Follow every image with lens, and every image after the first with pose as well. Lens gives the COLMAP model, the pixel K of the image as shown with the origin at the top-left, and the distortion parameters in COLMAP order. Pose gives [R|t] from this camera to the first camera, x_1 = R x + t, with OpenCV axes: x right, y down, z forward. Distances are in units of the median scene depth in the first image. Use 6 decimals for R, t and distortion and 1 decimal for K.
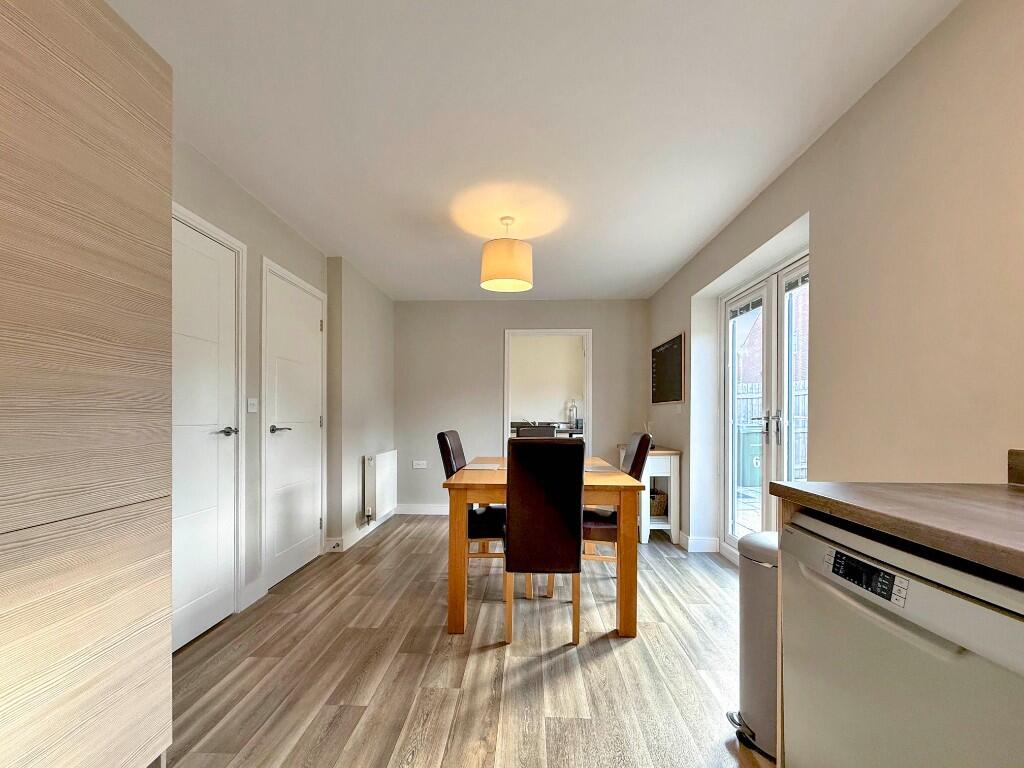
lens RADIAL K [[415.7, 0, 505.7], [0, 415.7, 412.6], [0, 0, 1]] dist [0.000931, 0.000321]
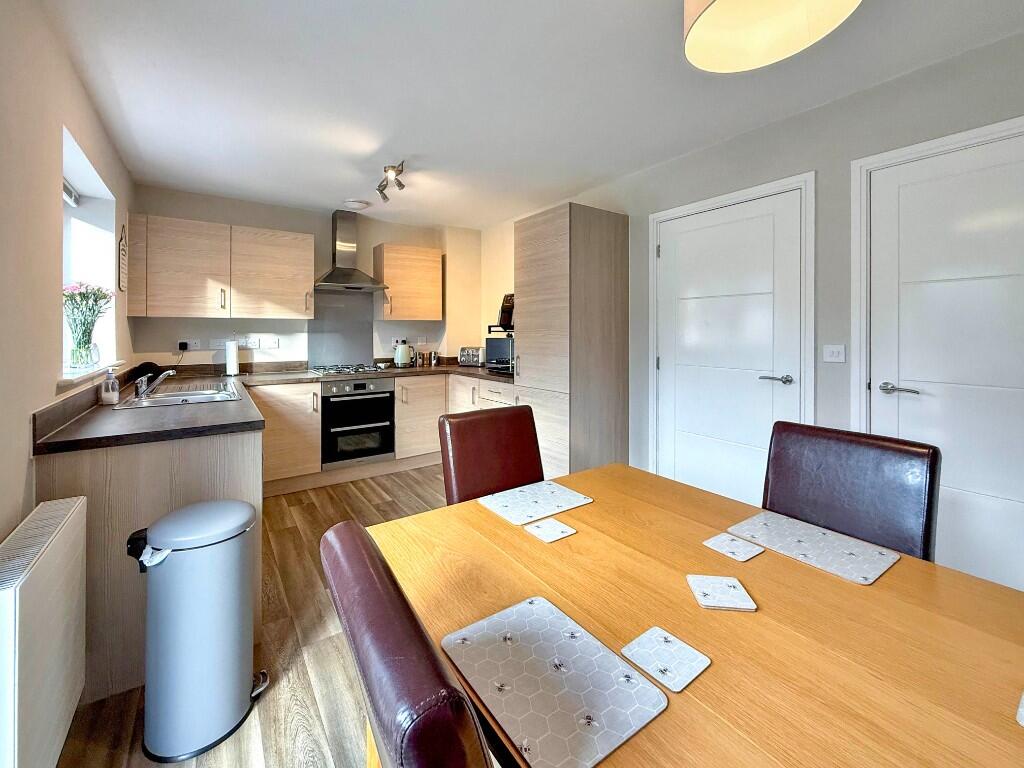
lens RADIAL K [[428.7, 0, 509.7], [0, 428.7, 331.5], [0, 0, 1]] dist [-0.000772, 0.000042]
pose [[-0.789201, -0.002699, -0.614129, 0.453913], [0.002695, 0.999965, -0.007858, -0.061208], [0.614129, -0.007857, -0.789167, 1.375312]]
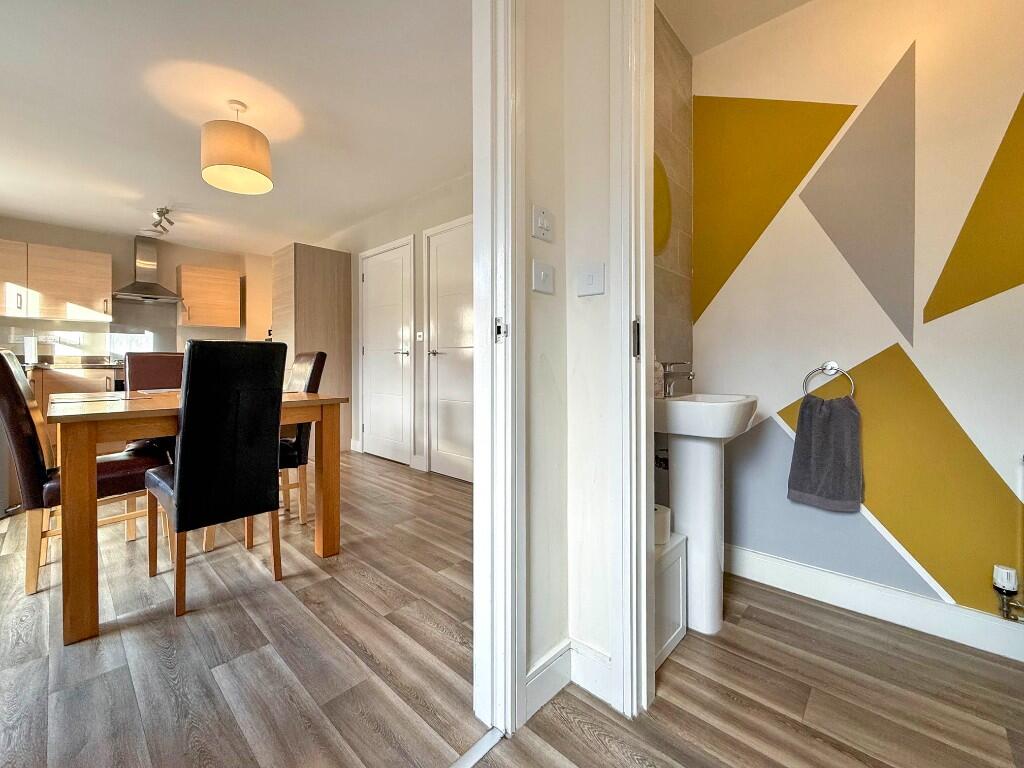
lens RADIAL K [[416.9, 0, 506.4], [0, 416.9, 363.4], [0, 0, 1]] dist [0.000793, 0.000336]
pose [[-0.643189, -0.001683, -0.765705, 0.357825], [0.002369, 0.999988, -0.004188, 0.090027], [0.765703, -0.004508, -0.643178, 2.358770]]
